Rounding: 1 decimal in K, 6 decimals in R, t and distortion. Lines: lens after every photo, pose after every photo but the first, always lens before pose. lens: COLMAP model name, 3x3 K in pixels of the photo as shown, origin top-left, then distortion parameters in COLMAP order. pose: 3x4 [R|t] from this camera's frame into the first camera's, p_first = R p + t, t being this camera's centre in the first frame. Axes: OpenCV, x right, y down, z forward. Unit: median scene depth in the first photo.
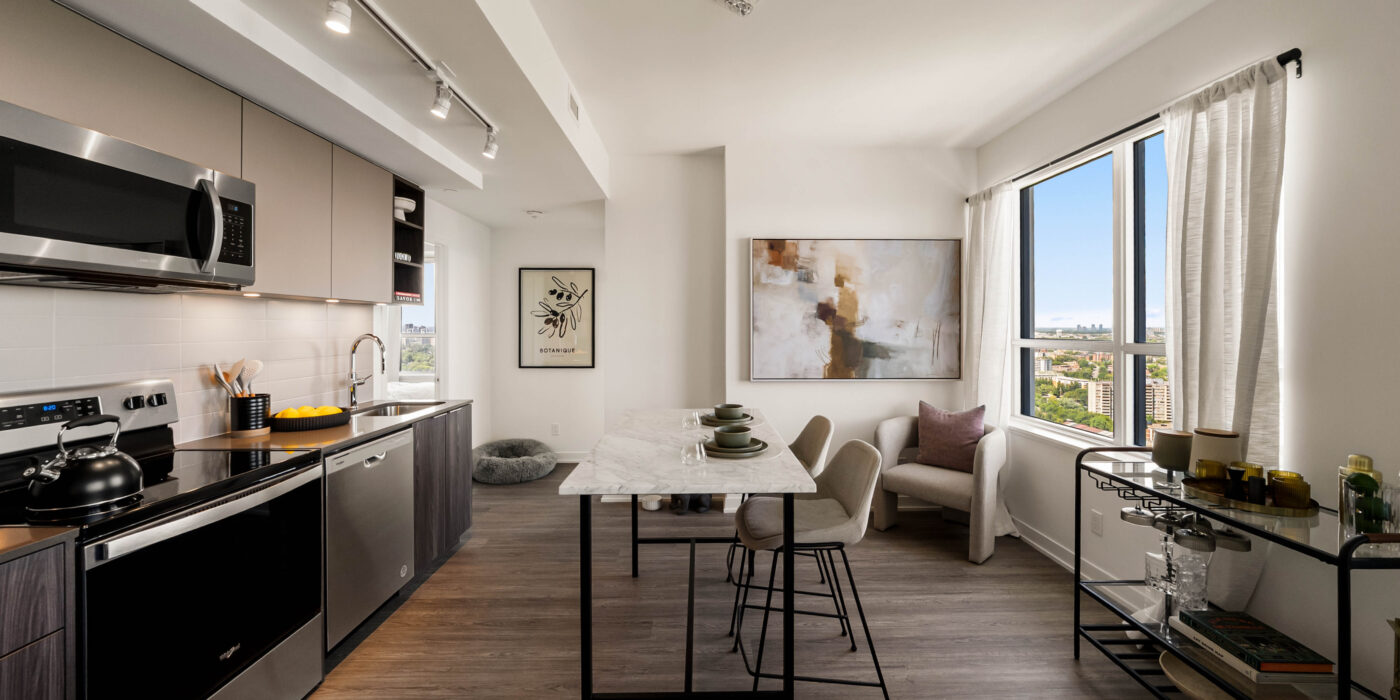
lens RADIAL K [[496.2, 0, 700.5], [0, 496.2, 325.7], [0, 0, 1]] dist [-0.005542, -0.000013]
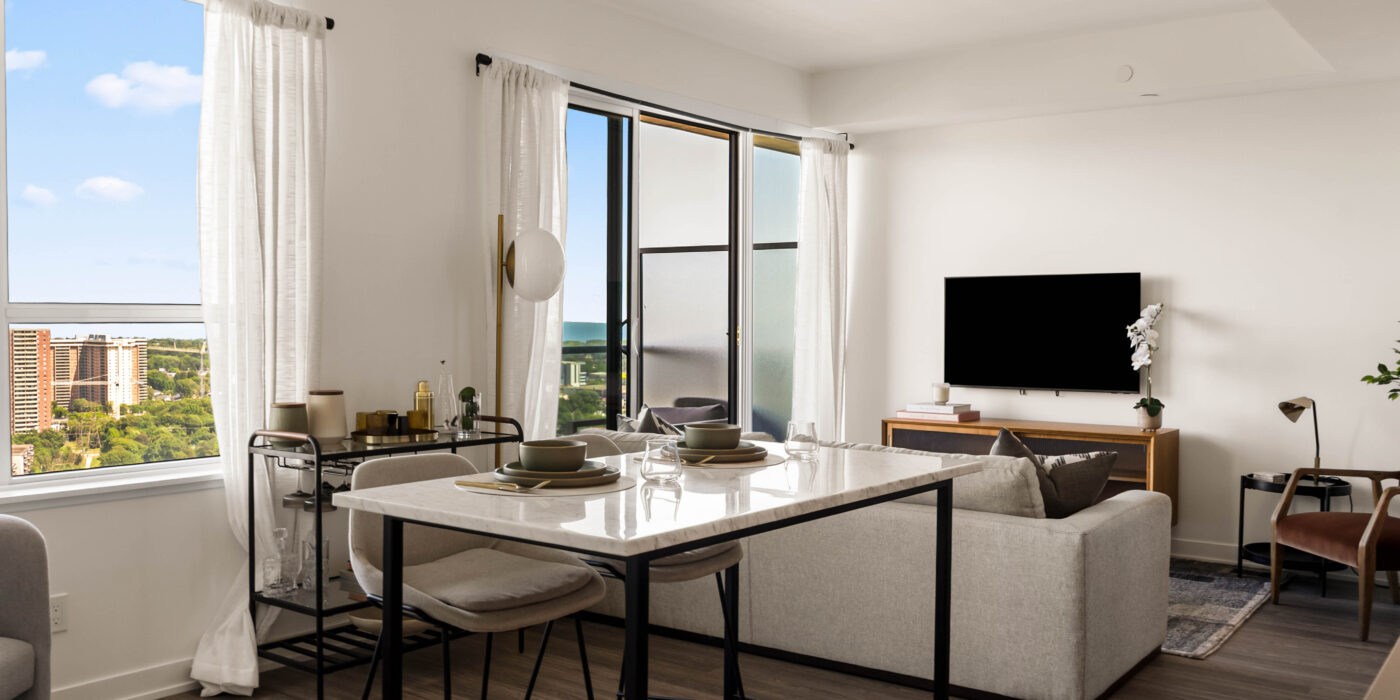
lens RADIAL K [[1181.7, 0, 696.1], [0, 1181.7, 333.6], [0, 0, 1]] dist [0.004543, 0.007452]
pose [[-0.791749, -0.016837, 0.610615, -0.458547], [-0.009630, 0.999840, 0.015082, 0.031708], [-0.610771, 0.006060, -0.791784, 1.195253]]
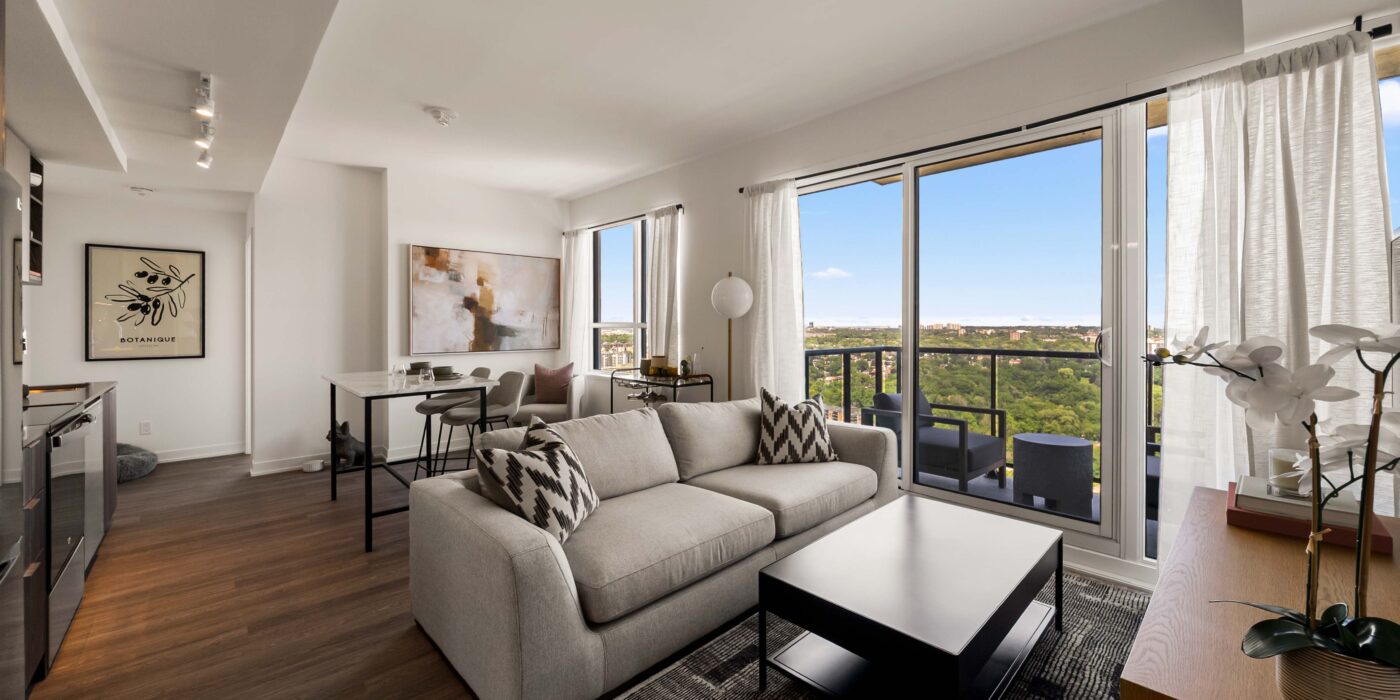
lens RADIAL K [[525.8, 0, 699.9], [0, 525.8, 324.2], [0, 0, 1]] dist [-0.000991, 0.000041]
pose [[0.733324, -0.001145, 0.679879, -0.274929], [0.000572, 0.999999, 0.001068, 0.029140], [-0.679879, -0.000395, 0.733324, -0.510542]]
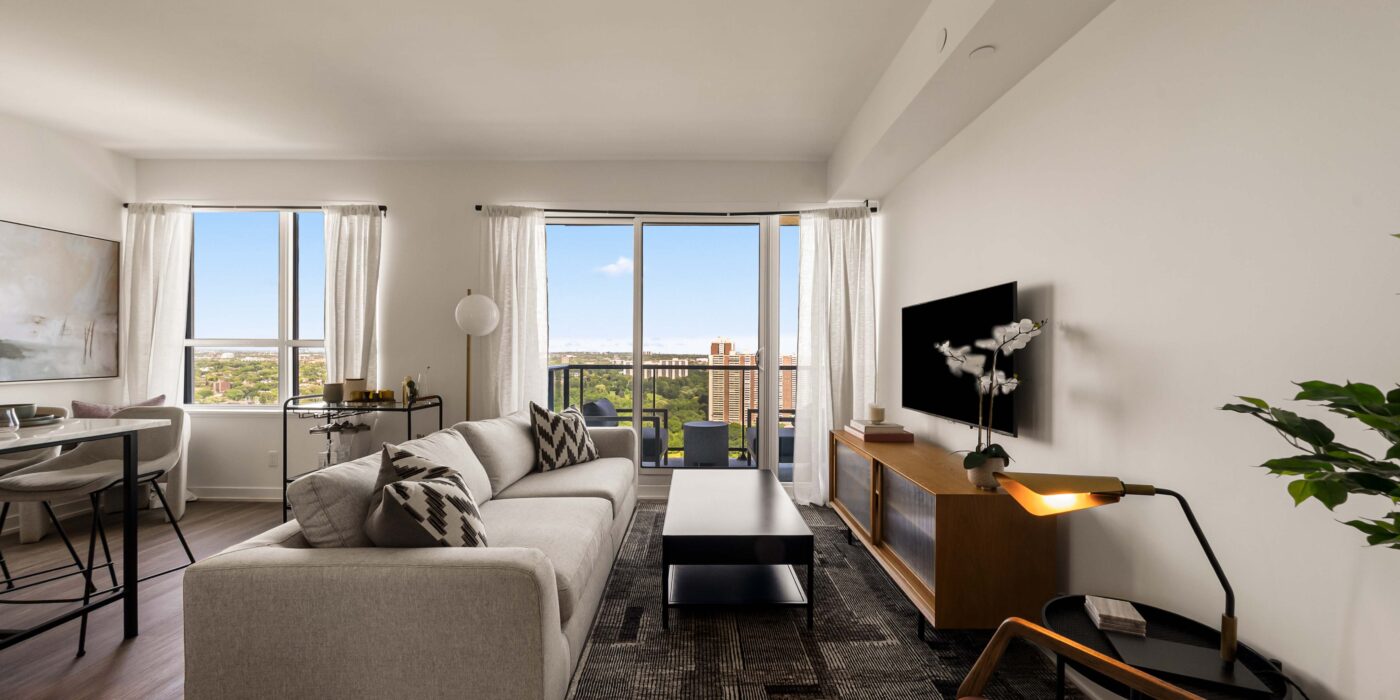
lens RADIAL K [[486.7, 0, 700.0], [0, 486.7, 350.0], [0, 0, 1]] dist [-0.001581, -0.000017]
pose [[0.013989, 0.000735, 0.999902, -0.475549], [-0.006746, 0.999977, -0.000640, 0.043812], [-0.999879, -0.006736, 0.013994, -0.229374]]
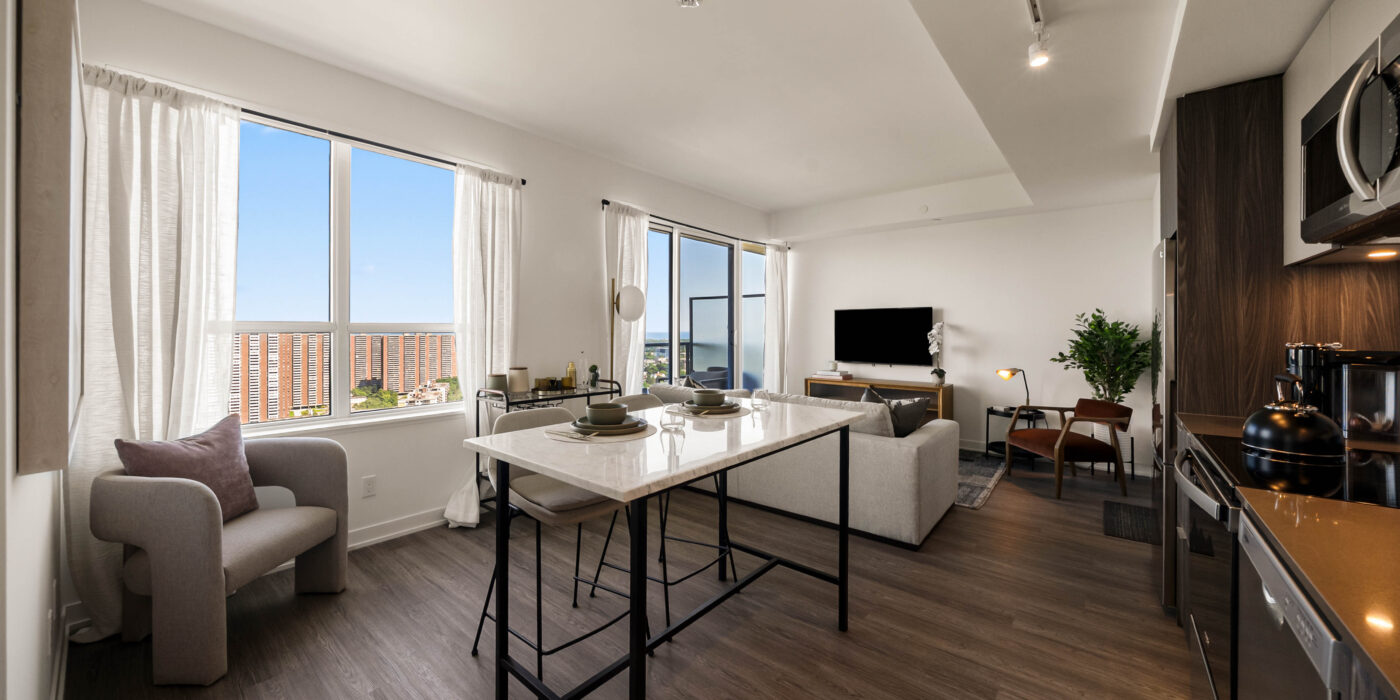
lens RADIAL K [[496.2, 0, 700.5], [0, 496.2, 325.7], [0, 0, 1]] dist [-0.005542, -0.000013]
pose [[-0.761389, -0.000963, 0.648295, -0.345259], [-0.006400, 0.999961, -0.006031, 0.032016], [-0.648264, -0.008741, -0.761365, 0.997683]]
